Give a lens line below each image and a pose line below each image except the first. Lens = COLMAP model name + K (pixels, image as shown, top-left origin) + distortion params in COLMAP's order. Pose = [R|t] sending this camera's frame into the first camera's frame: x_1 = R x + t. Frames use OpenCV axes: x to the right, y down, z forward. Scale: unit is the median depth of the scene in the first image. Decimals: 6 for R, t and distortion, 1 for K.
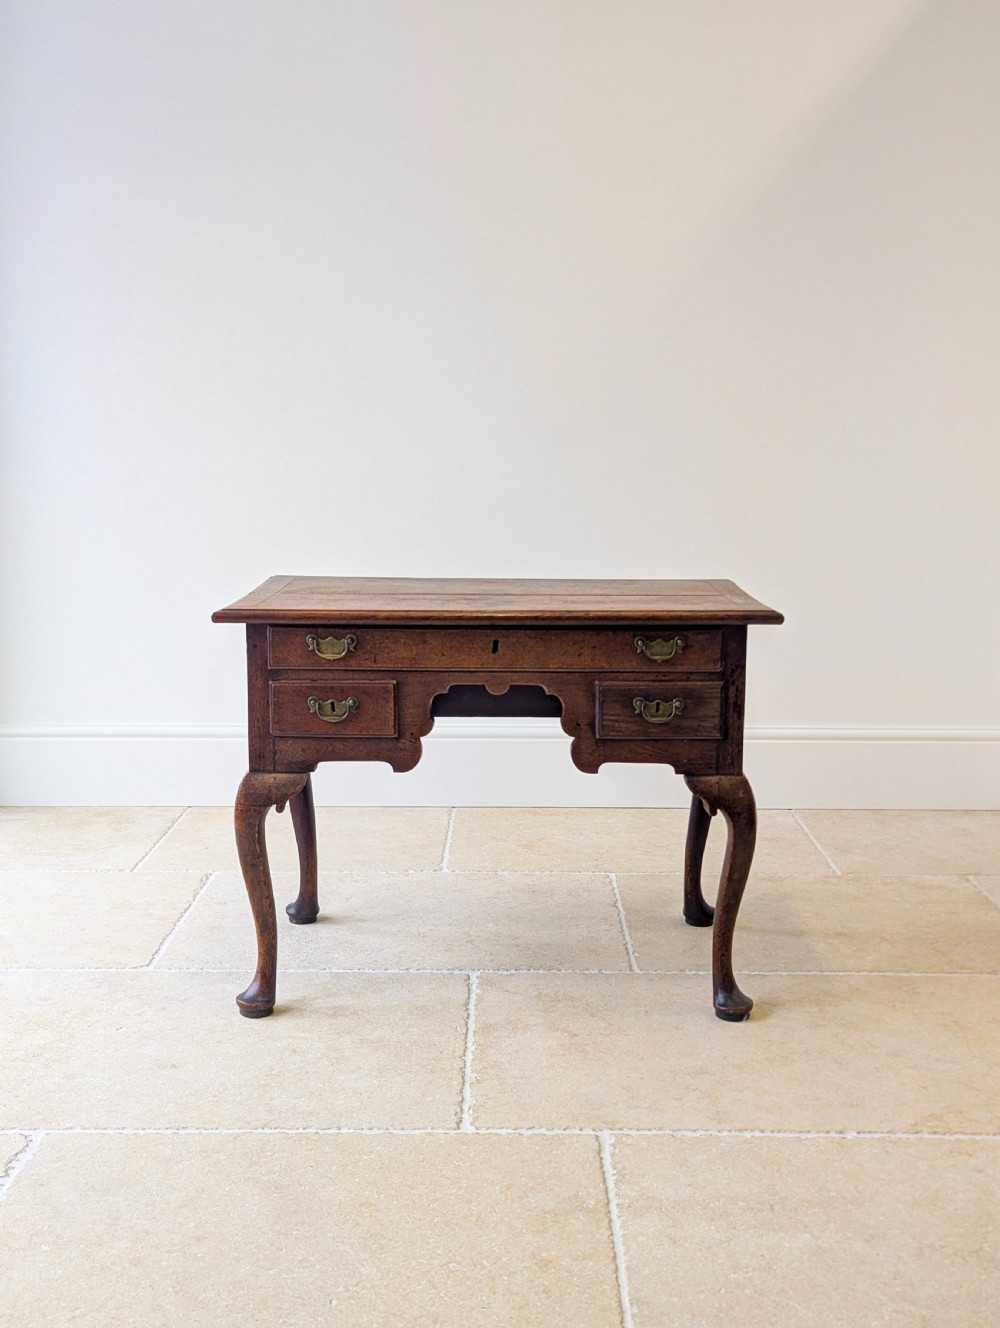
lens RADIAL K [[1377.3, 0, 501.4], [0, 1377.3, 654.8], [0, 0, 1]] dist [0.048169, -0.006719]
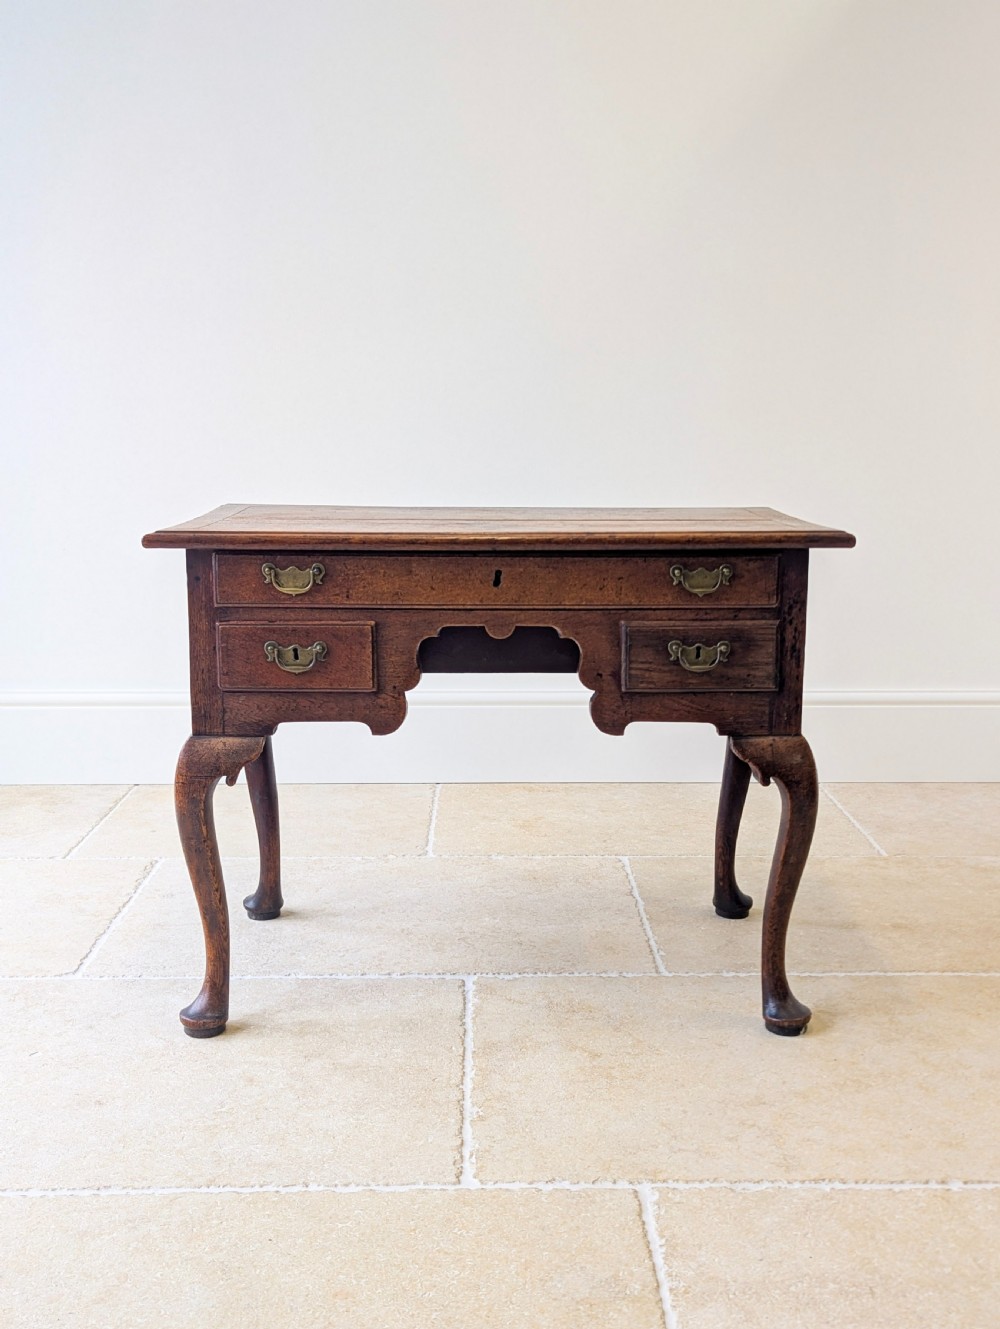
lens RADIAL K [[1397.4, 0, 501.7], [0, 1397.4, 664.5], [0, 0, 1]] dist [0.046168, 0.013224]
pose [[0.999807, -0.005174, 0.018967, -0.017564], [0.004782, 0.999775, 0.020665, 0.027718], [-0.019070, -0.020570, 0.999607, 0.181465]]
